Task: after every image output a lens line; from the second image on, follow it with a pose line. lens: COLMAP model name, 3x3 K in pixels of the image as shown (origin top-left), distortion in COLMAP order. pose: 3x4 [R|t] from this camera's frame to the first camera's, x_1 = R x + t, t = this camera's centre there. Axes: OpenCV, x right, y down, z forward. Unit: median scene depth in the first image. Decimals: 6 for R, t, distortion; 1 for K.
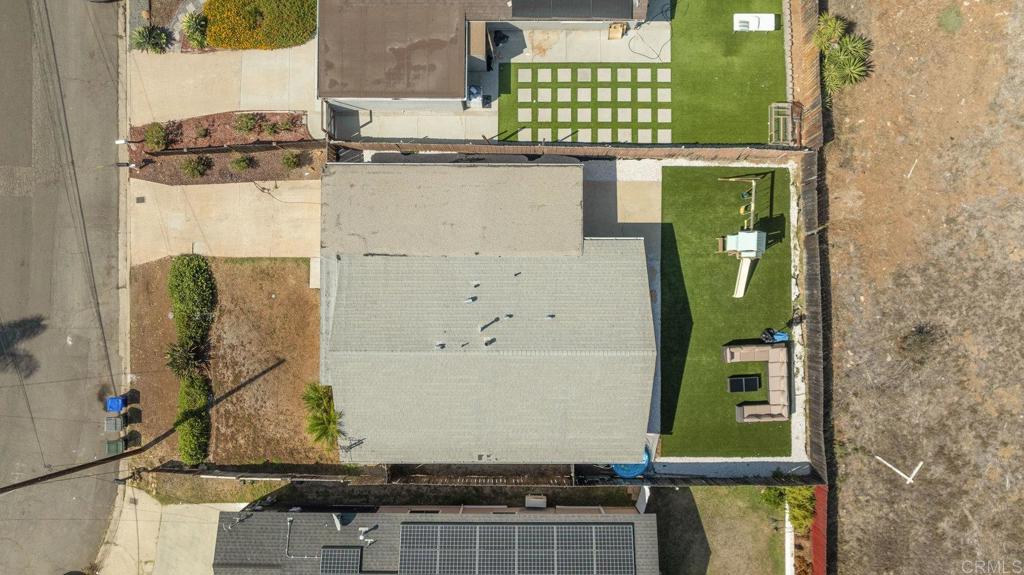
lens RADIAL K [[717.7, 0, 512.0], [0, 717.7, 287.5], [0, 0, 1]] dist [-0.055375, 0.072177]
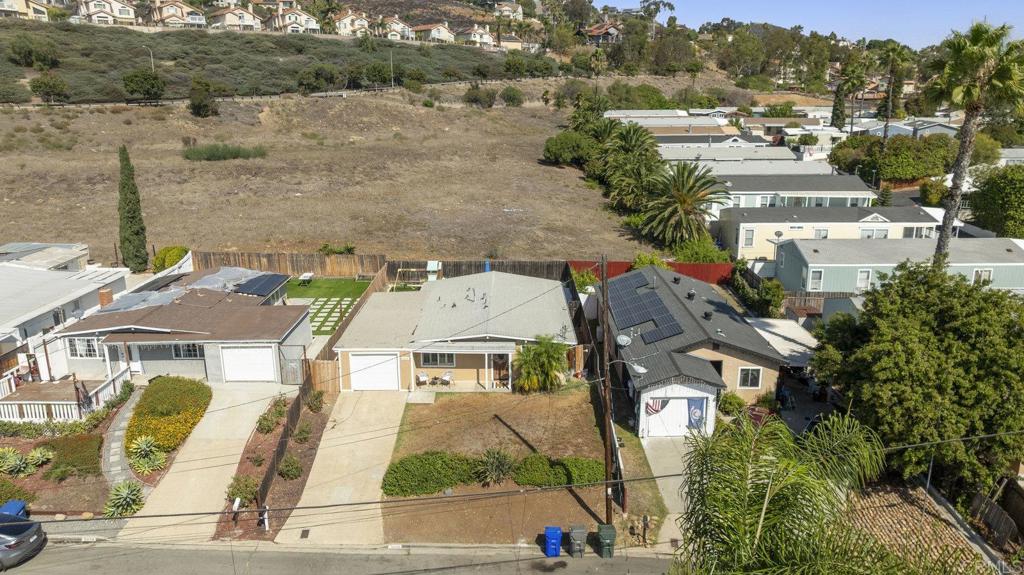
lens RADIAL K [[717.7, 0, 512.0], [0, 717.7, 287.5], [0, 0, 1]] dist [-0.055375, 0.072177]
pose [[-0.007155, -0.263171, 0.964723, -1.334610], [0.999828, 0.014602, 0.011399, 0.110252], [-0.017087, 0.964639, 0.263021, 0.541062]]
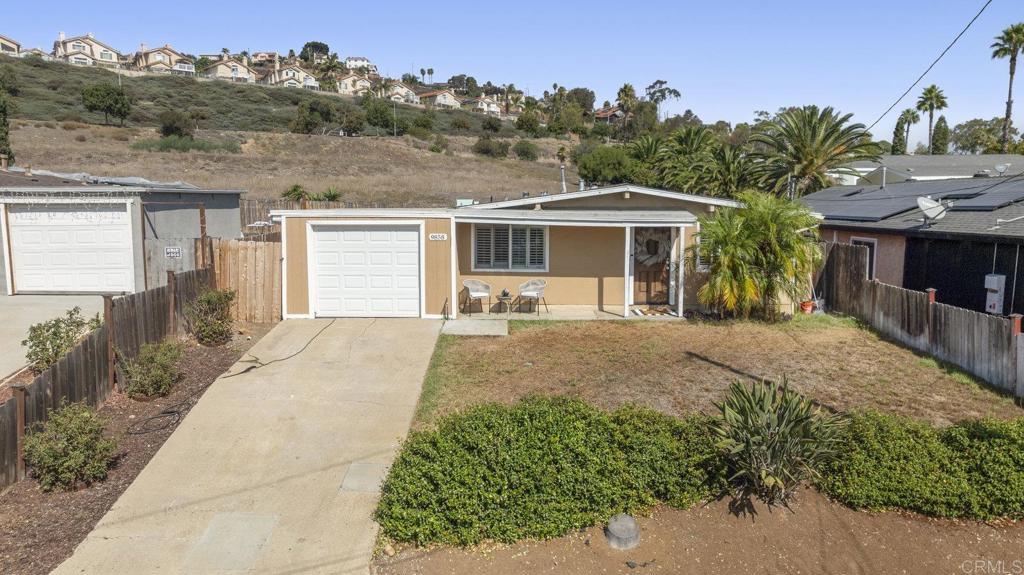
lens RADIAL K [[717.7, 0, 512.0], [0, 717.7, 287.5], [0, 0, 1]] dist [-0.055375, 0.072177]
pose [[-0.012580, -0.119336, 0.992774, -0.737528], [0.999687, 0.019993, 0.015071, -0.004298], [-0.021647, 0.992653, 0.119047, 0.936236]]
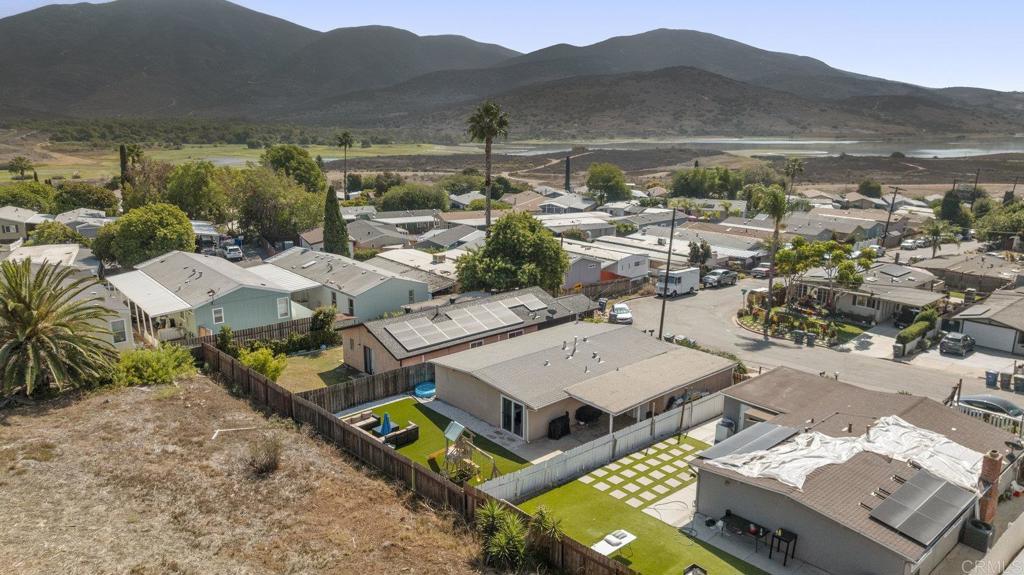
lens RADIAL K [[717.7, 0, 512.0], [0, 717.7, 287.5], [0, 0, 1]] dist [-0.055375, 0.072177]
pose [[-0.748892, 0.149072, -0.645707, 0.897060], [-0.662692, -0.168975, 0.729580, -0.826856], [-0.000348, 0.974282, 0.225333, 0.509519]]
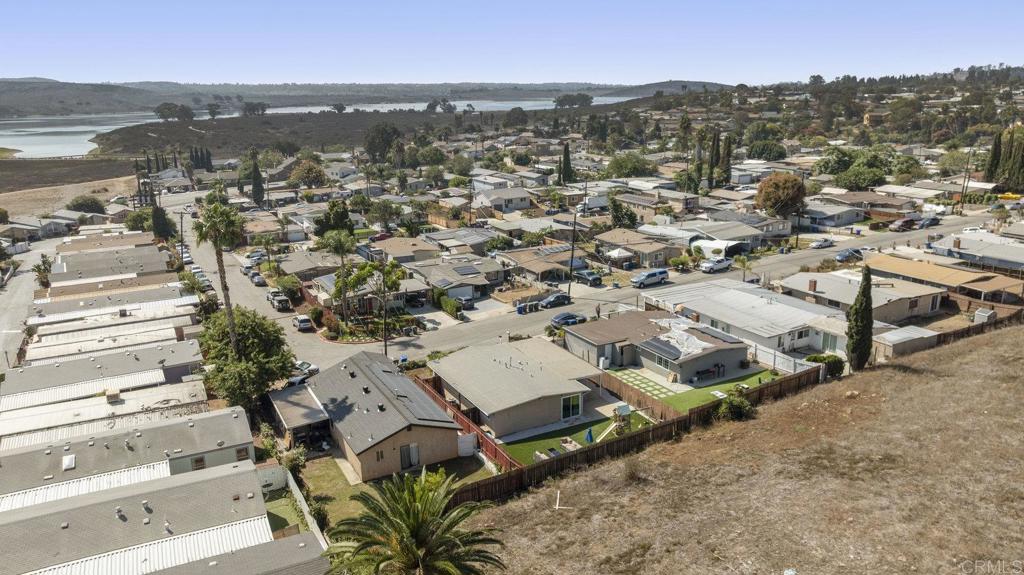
lens RADIAL K [[739.3, 0, 512.0], [0, 739.3, 287.5], [0, 0, 1]] dist [-0.012608, -0.002717]
pose [[0.466187, 0.216667, -0.857744, 1.663599], [-0.884155, 0.147697, -0.443233, 0.926063], [0.030652, 0.965008, 0.260422, 0.186467]]
